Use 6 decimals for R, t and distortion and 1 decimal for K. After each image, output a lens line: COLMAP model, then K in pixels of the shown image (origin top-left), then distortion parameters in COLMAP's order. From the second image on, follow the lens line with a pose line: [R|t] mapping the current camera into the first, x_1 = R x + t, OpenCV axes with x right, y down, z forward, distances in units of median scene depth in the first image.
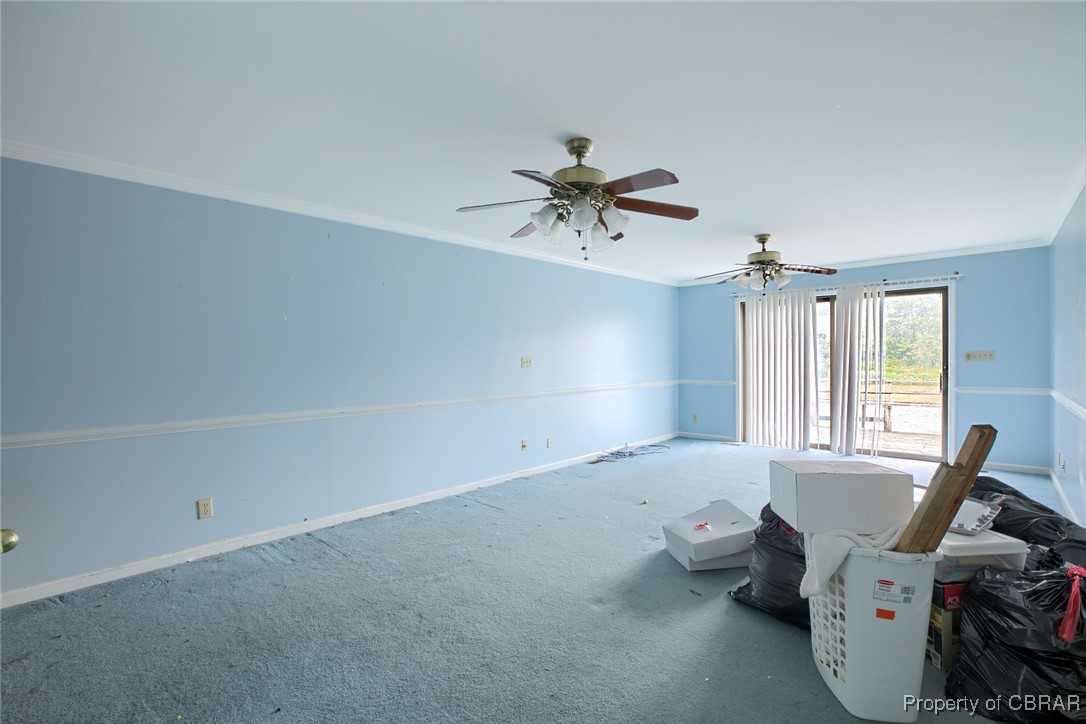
lens RADIAL K [[496.0, 0, 543.2], [0, 496.0, 357.9], [0, 0, 1]] dist [-0.013405, 0.000037]
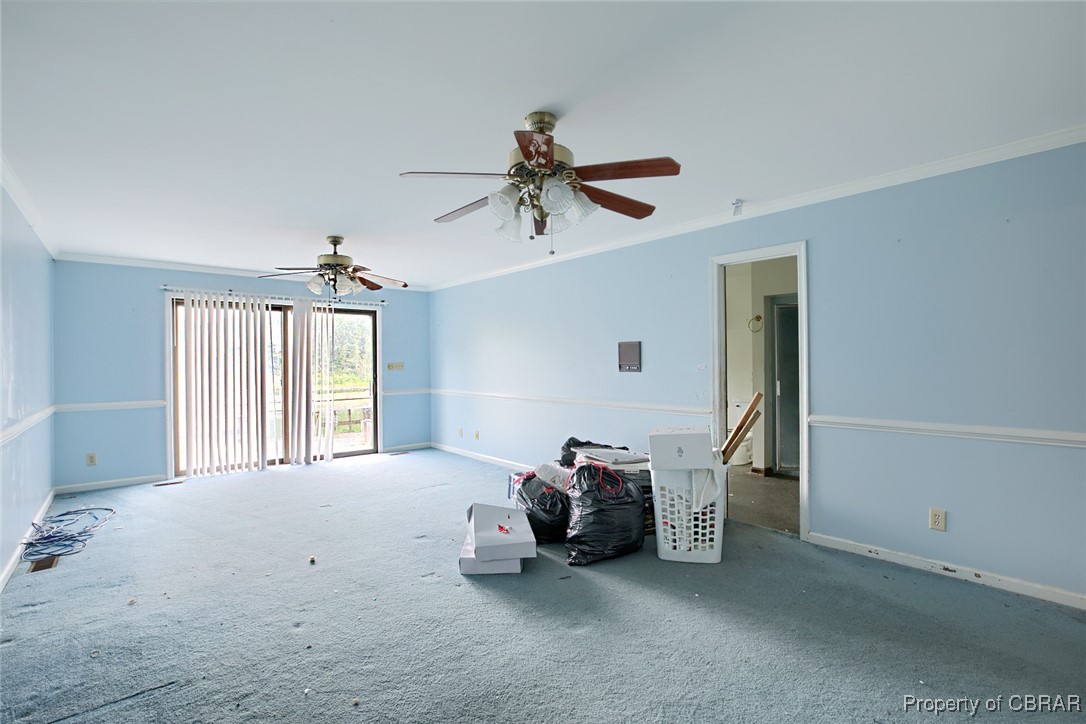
lens RADIAL K [[496.0, 0, 542.9], [0, 496.0, 365.8], [0, 0, 1]] dist [-0.013405, 0.000037]
pose [[0.130065, 0.001594, 0.991504, -0.361220], [0.009931, 0.999946, -0.002911, 0.002072], [-0.991456, 0.010225, 0.130042, 0.409280]]
